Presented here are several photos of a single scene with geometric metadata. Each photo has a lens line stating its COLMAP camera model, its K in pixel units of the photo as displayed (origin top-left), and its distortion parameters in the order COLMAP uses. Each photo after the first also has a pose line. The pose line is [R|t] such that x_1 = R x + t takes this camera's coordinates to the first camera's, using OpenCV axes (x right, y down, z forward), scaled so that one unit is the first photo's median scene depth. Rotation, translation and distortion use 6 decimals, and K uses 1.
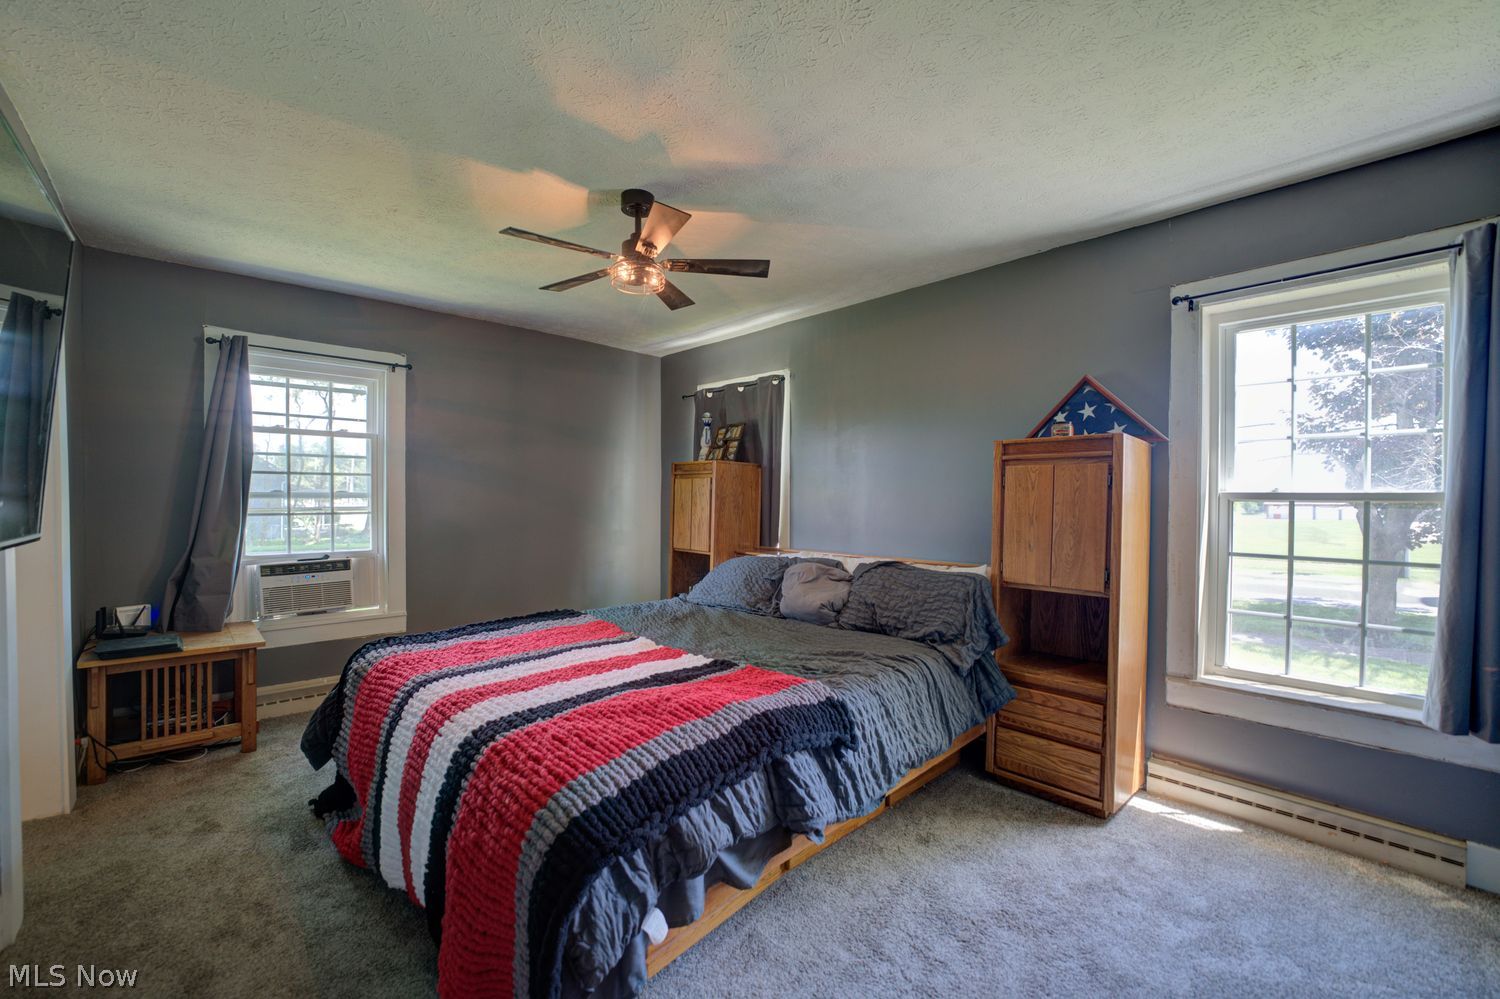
lens RADIAL K [[601.0, 0, 748.5], [0, 601.0, 501.7], [0, 0, 1]] dist [-0.028366, 0.003050]
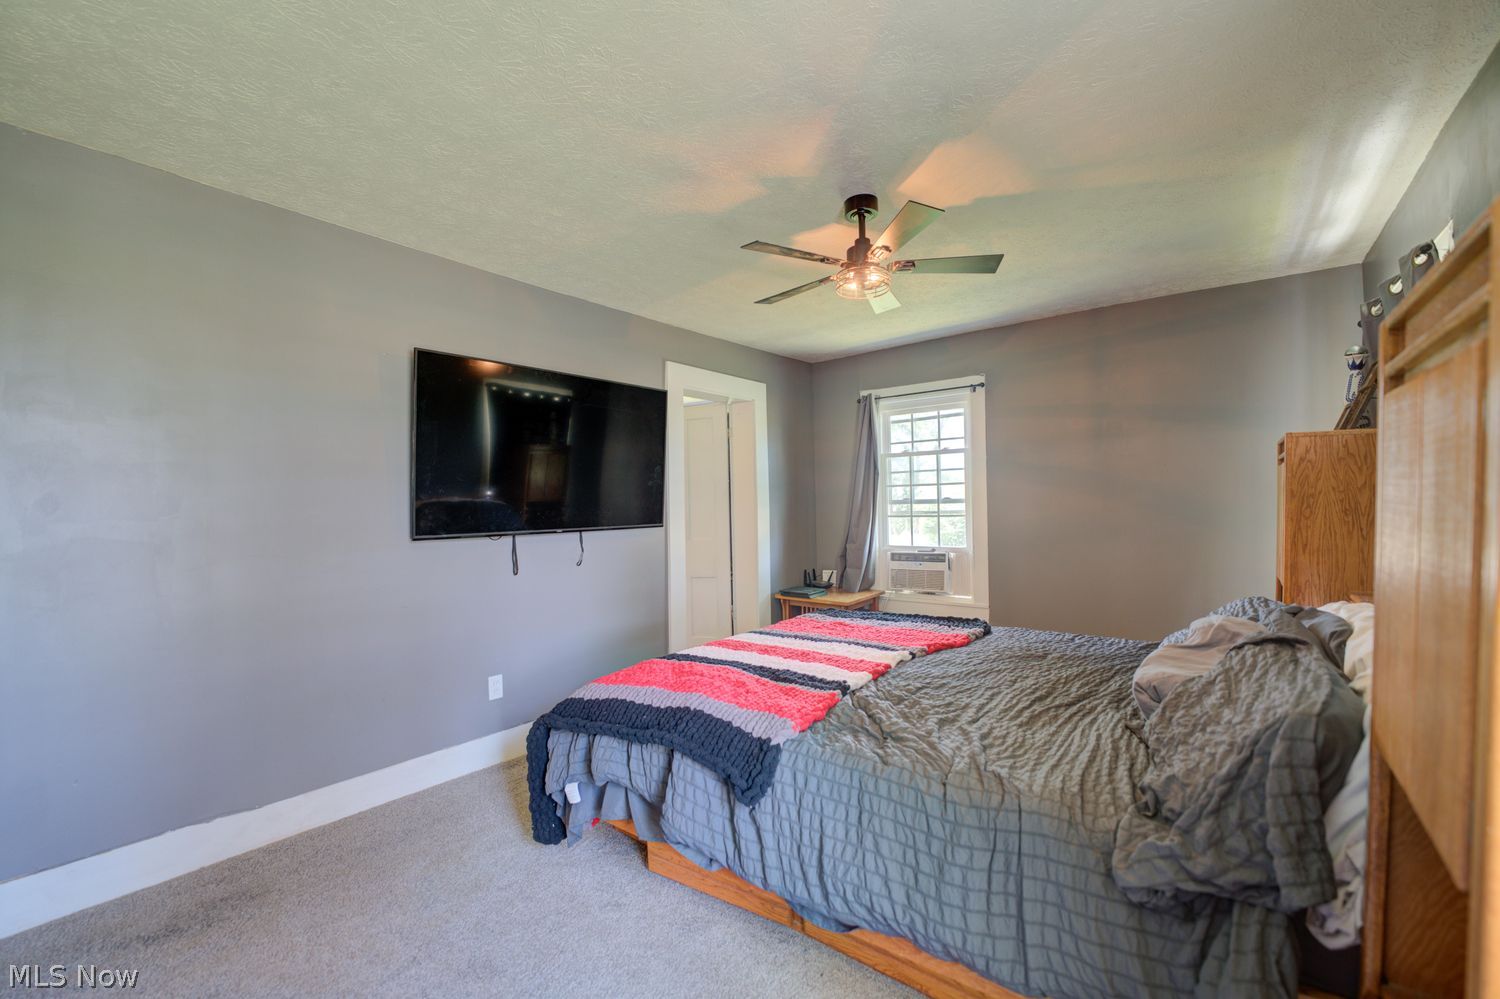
lens RADIAL K [[601.0, 0, 748.2], [0, 601.0, 505.5], [0, 0, 1]] dist [-0.028366, 0.003050]
pose [[0.138972, -0.004971, -0.990284, 0.552774], [0.011373, 0.999929, -0.003423, -0.002747], [0.990231, -0.010787, 0.139019, 0.480059]]
